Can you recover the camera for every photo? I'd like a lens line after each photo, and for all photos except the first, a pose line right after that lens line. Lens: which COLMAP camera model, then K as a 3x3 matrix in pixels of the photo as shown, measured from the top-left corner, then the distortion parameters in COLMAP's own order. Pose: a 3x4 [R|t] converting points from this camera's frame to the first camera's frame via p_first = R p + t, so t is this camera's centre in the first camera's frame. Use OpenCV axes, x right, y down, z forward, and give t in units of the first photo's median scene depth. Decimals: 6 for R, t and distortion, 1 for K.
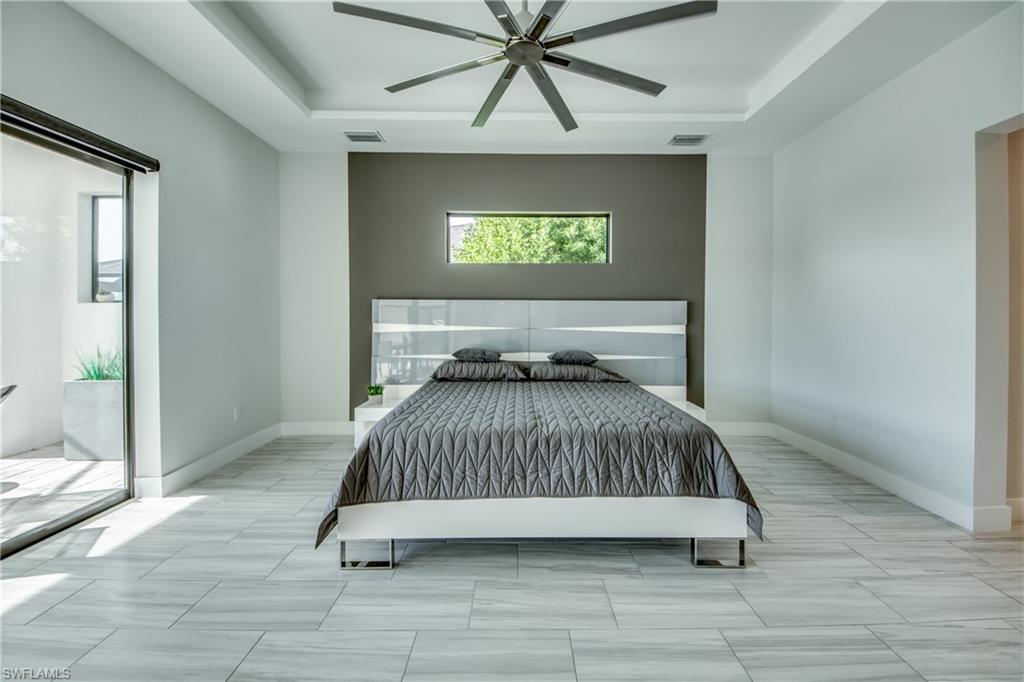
lens RADIAL K [[395.6, 0, 507.2], [0, 395.6, 323.5], [0, 0, 1]] dist [0.011587, -0.005301]
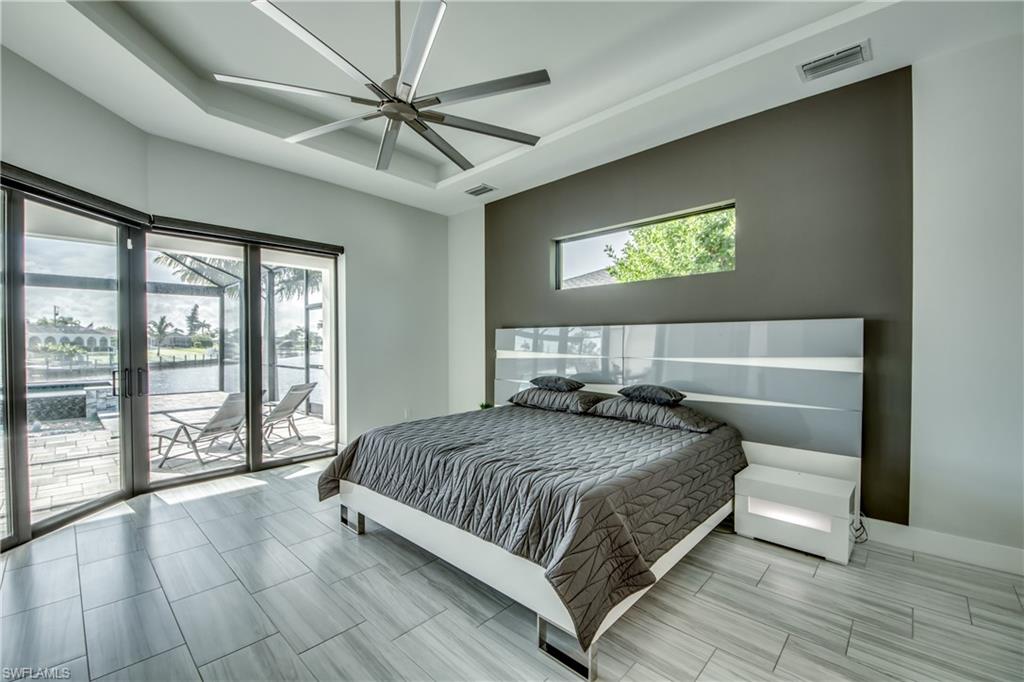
lens RADIAL K [[418.1, 0, 503.5], [0, 418.1, 345.8], [0, 0, 1]] dist [0.005656, -0.002711]
pose [[0.721199, 0.001879, -0.692726, 0.549264], [-0.009294, 0.999933, -0.006964, -0.004985], [0.692666, 0.011460, 0.721168, 0.171422]]
